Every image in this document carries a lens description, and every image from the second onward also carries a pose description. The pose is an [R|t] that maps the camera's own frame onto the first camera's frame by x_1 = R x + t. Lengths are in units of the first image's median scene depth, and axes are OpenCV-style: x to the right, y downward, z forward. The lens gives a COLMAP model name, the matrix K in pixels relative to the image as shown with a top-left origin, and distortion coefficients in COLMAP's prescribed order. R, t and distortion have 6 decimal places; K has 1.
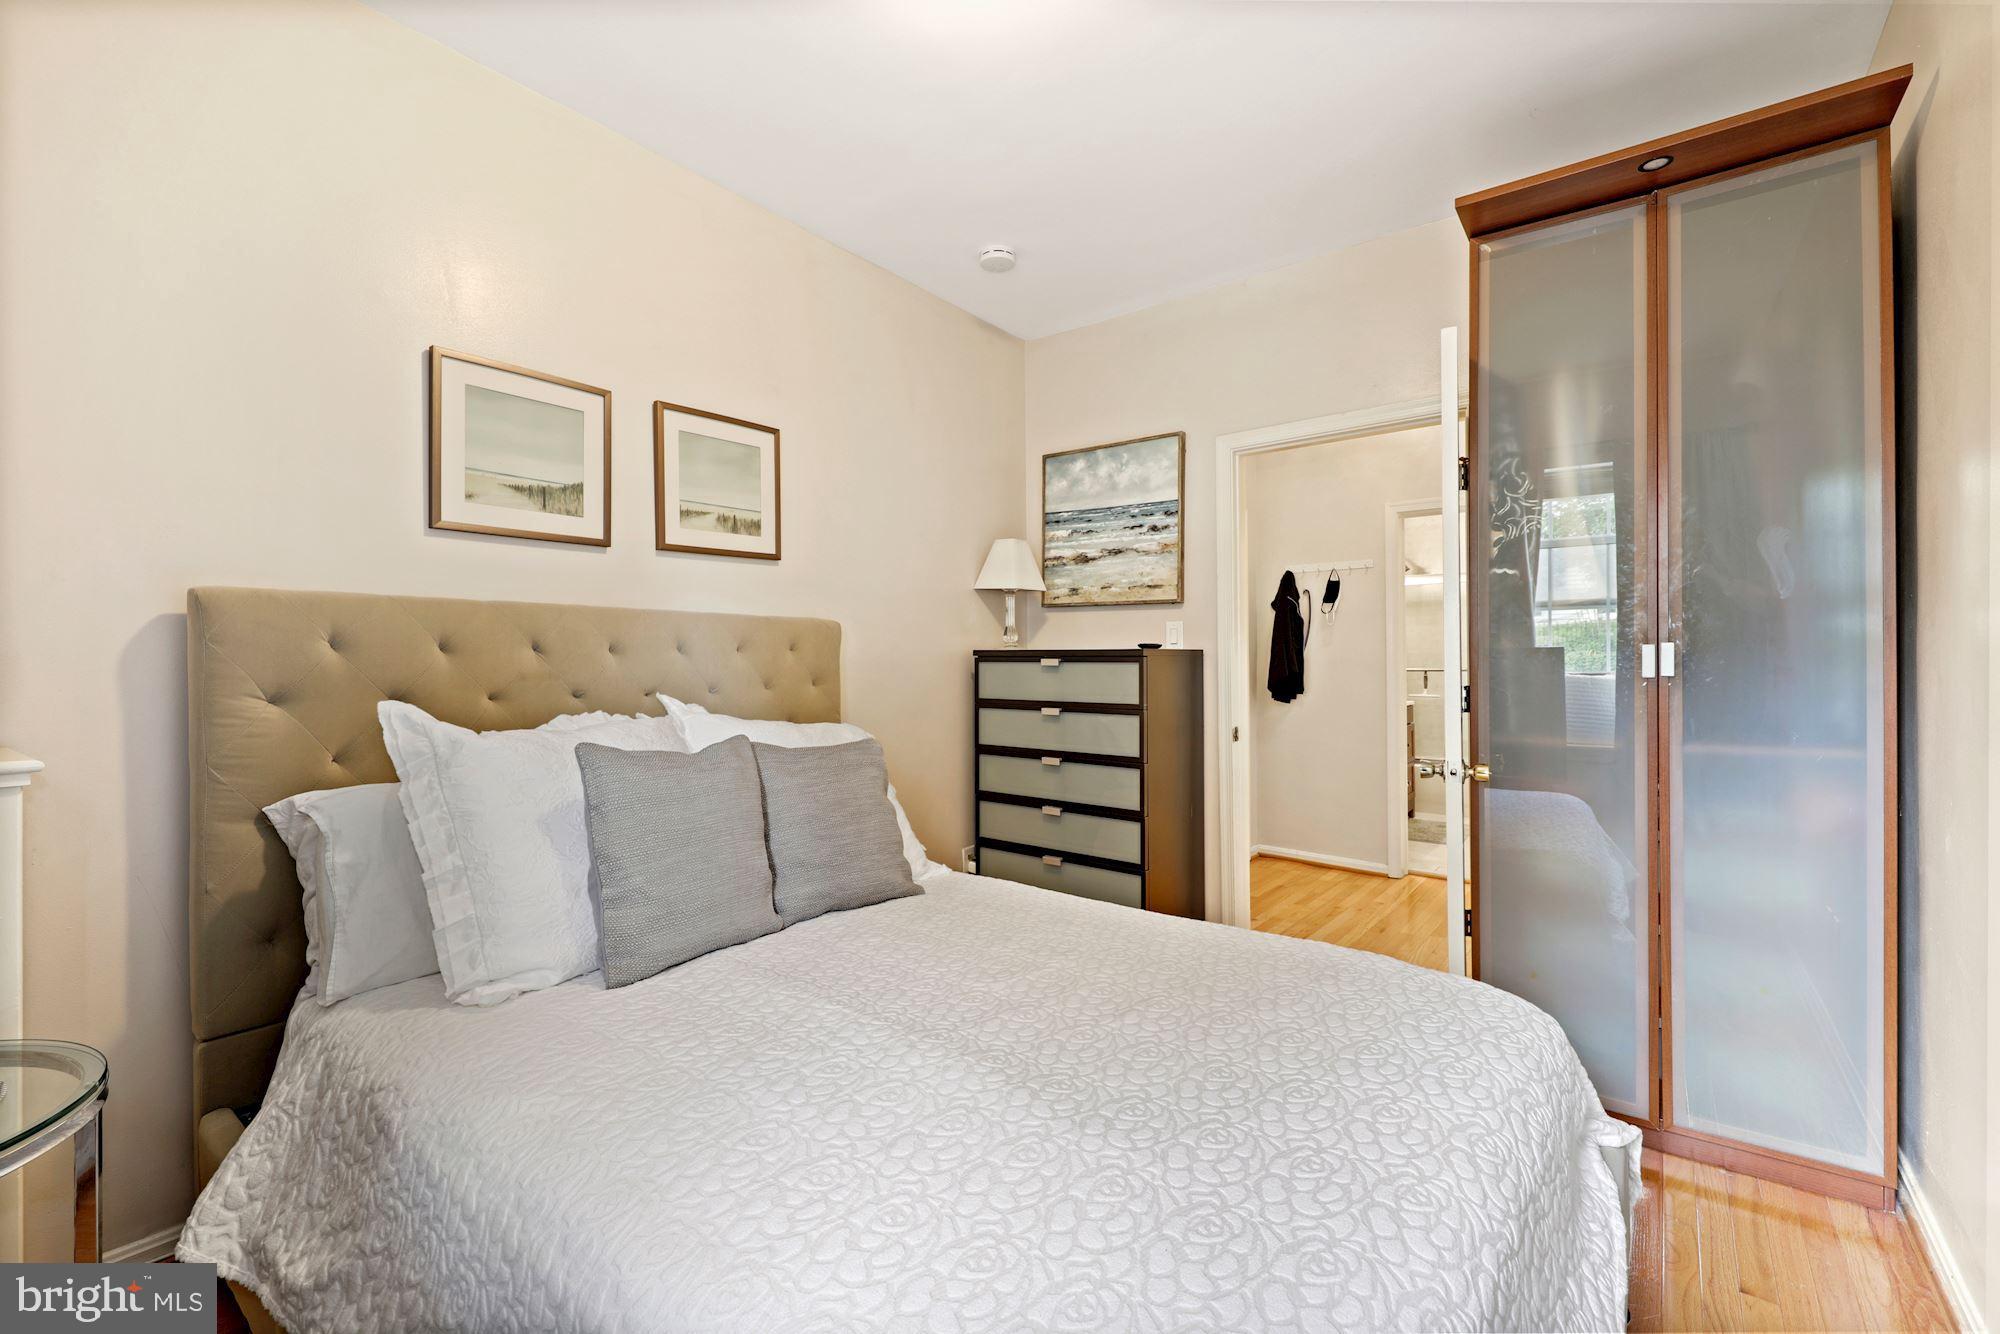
lens RADIAL K [[855.4, 0, 1000.5], [0, 855.4, 660.1], [0, 0, 1]] dist [0.006740, -0.001856]
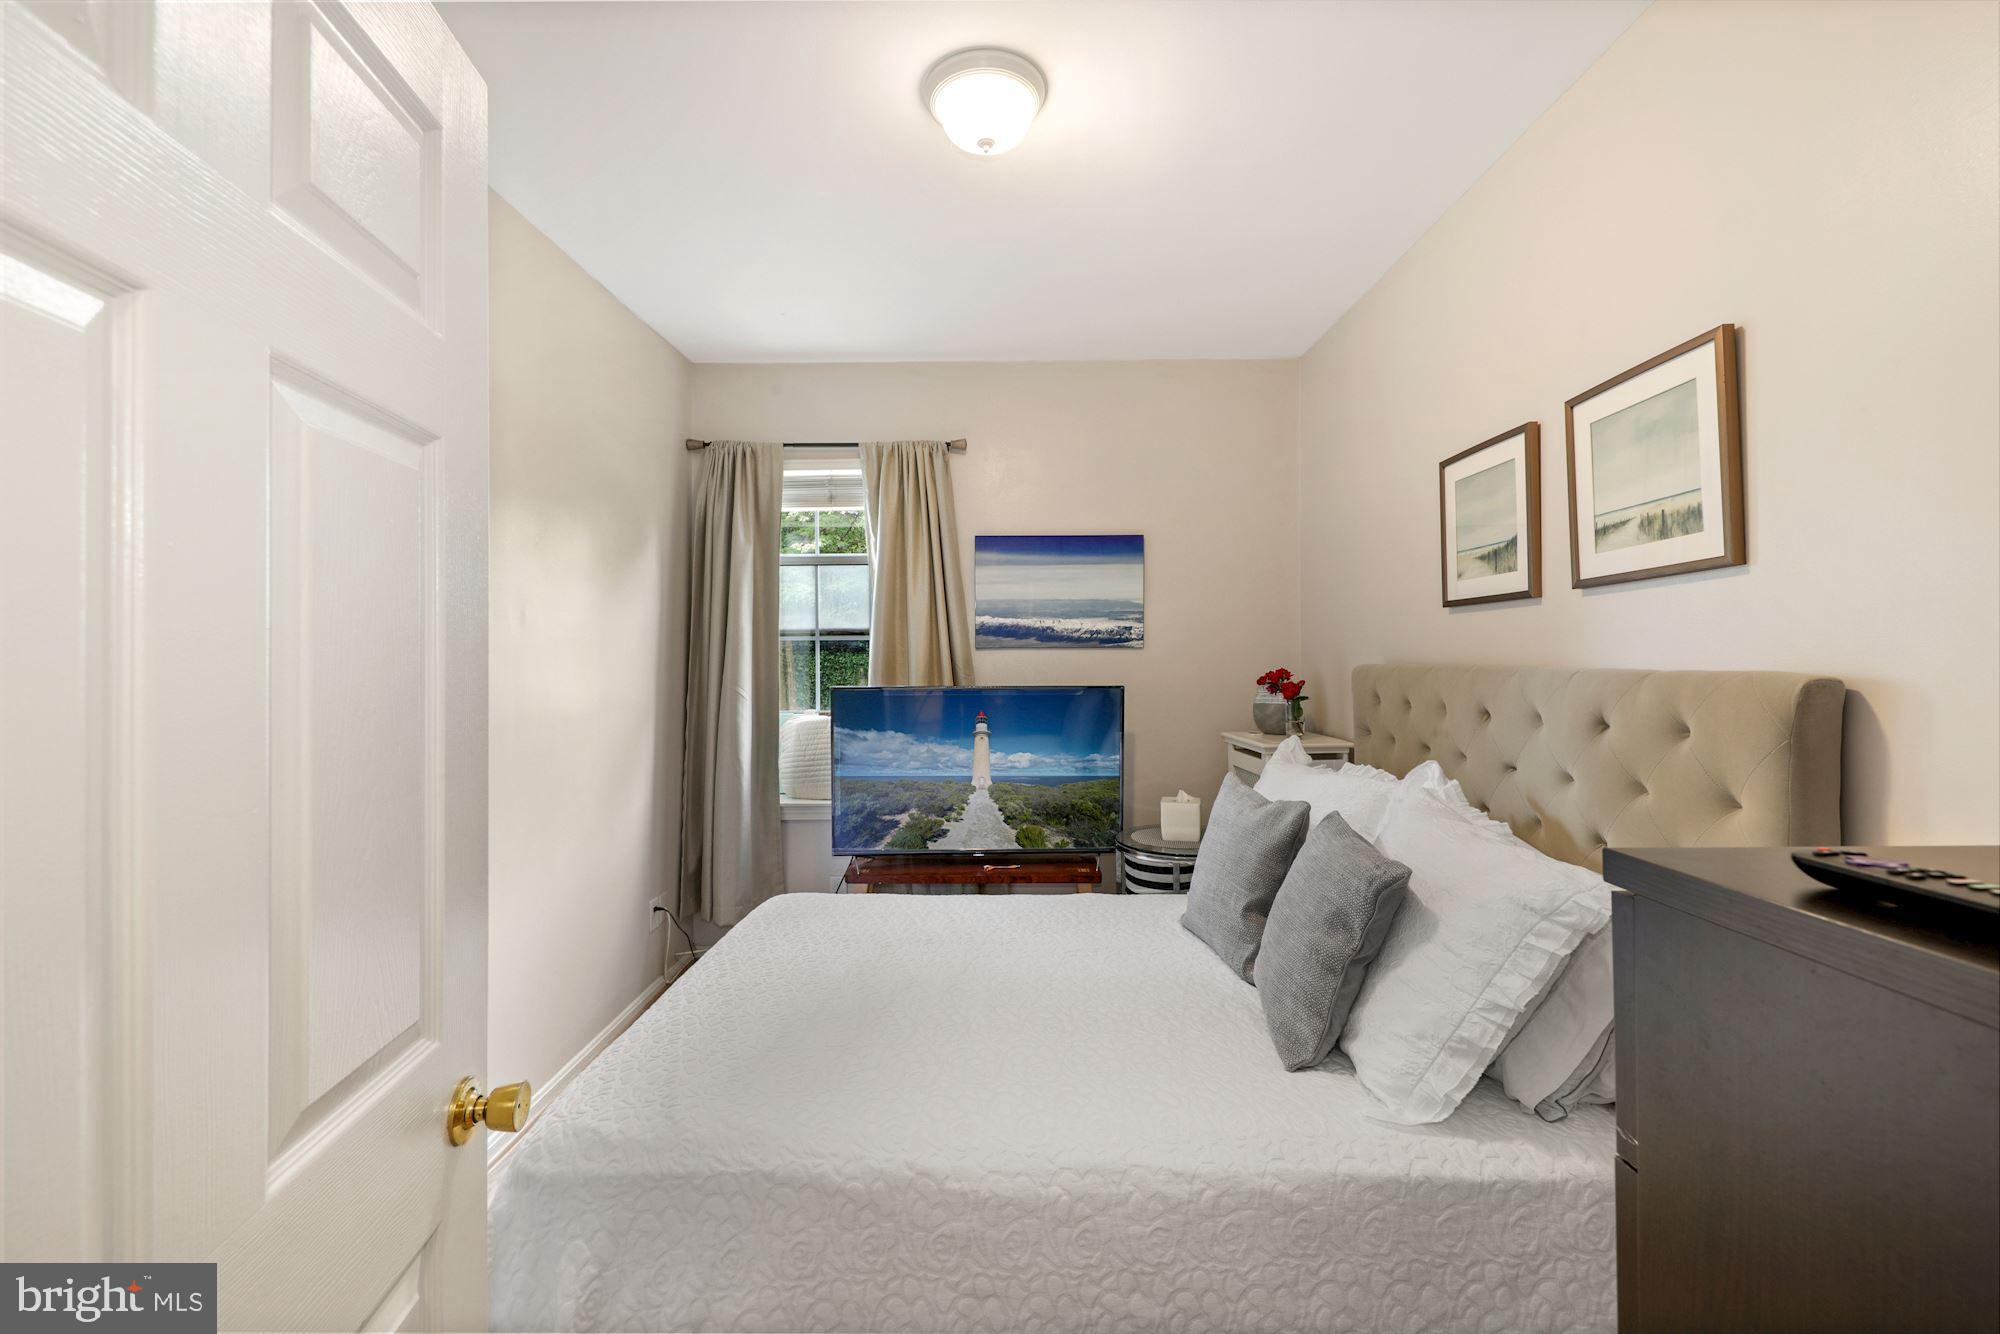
lens RADIAL K [[855.4, 0, 1003.0], [0, 855.4, 659.4], [0, 0, 1]] dist [0.006740, -0.001856]
pose [[-0.803144, 0.004022, -0.595772, 0.476284], [0.001680, 0.999989, 0.004486, -0.069956], [0.595783, 0.002602, -0.803141, 1.306905]]
